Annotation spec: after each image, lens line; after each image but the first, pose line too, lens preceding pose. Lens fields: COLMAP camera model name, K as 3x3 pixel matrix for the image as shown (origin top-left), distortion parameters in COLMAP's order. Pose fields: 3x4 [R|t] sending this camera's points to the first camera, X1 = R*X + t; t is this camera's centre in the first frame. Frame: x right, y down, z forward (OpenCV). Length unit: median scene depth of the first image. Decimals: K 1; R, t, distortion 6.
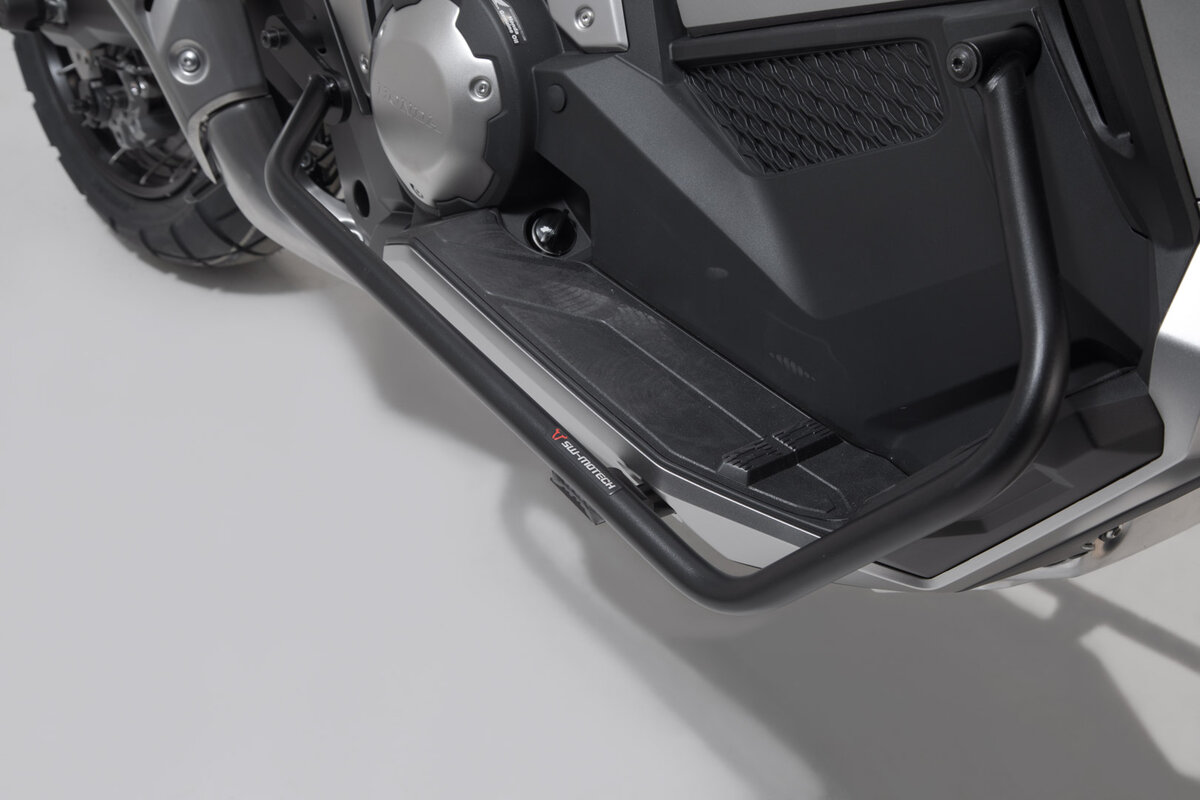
lens RADIAL K [[1768.4, 0, 600.0], [0, 1768.4, 400.0], [0, 0, 1]] dist [0.144038, 0.055979]
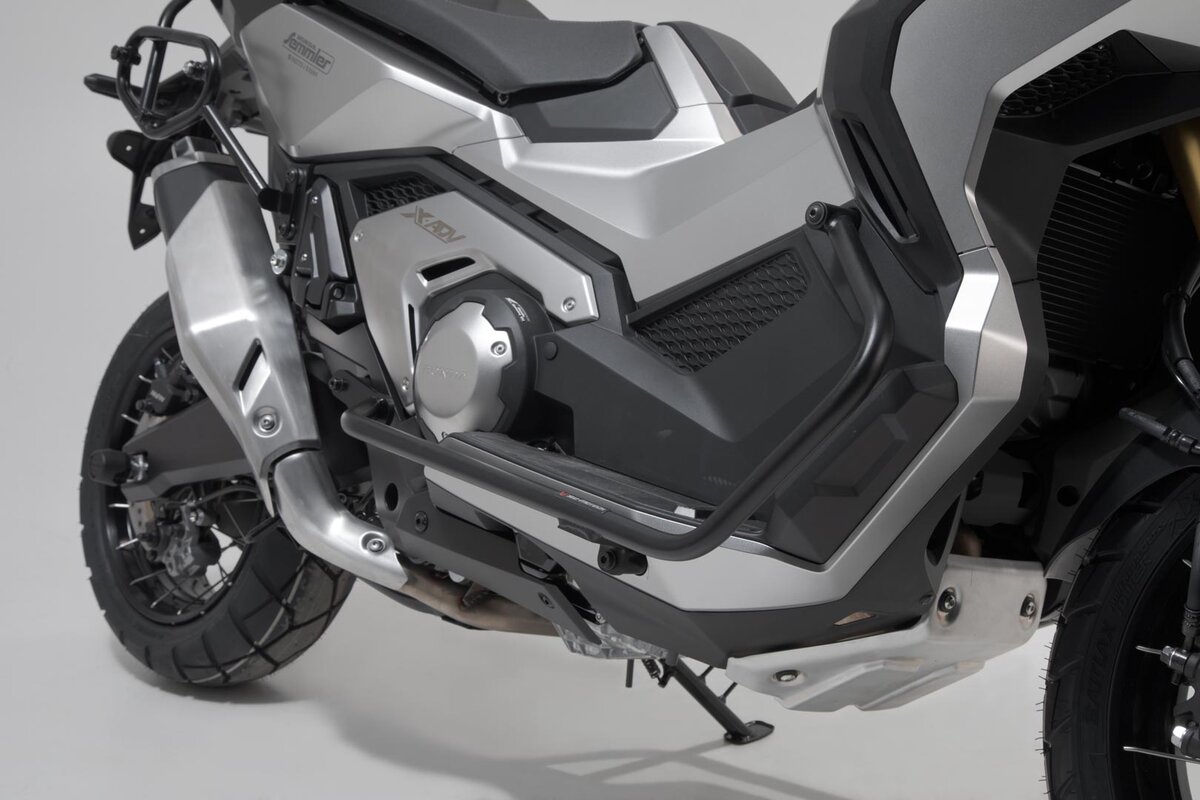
lens RADIAL K [[1672.5, 0, 600.0], [0, 1672.5, 400.0], [0, 0, 1]] dist [0.127714, 0.015588]
pose [[0.997489, 0.015466, 0.069115, -0.080098], [0.019017, 0.881541, -0.471724, 0.533803], [-0.068223, 0.471854, 0.879033, -0.219235]]
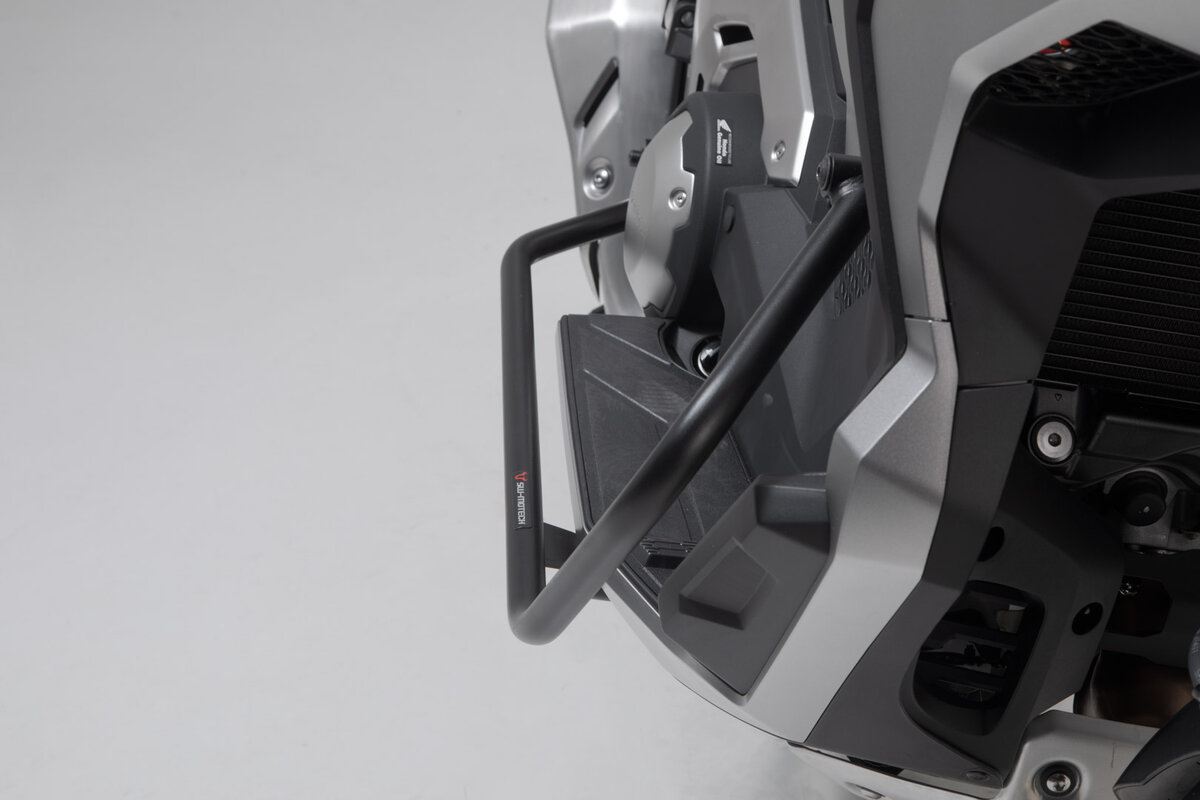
lens RADIAL K [[2373.5, 0, 600.0], [0, 2373.5, 400.0], [0, 0, 1]] dist [0.301513, -0.207534]
pose [[0.825065, 0.250256, -0.506596, 0.634389], [-0.351244, 0.929451, -0.112908, 0.106757], [0.442600, 0.271095, 0.854759, -0.169182]]
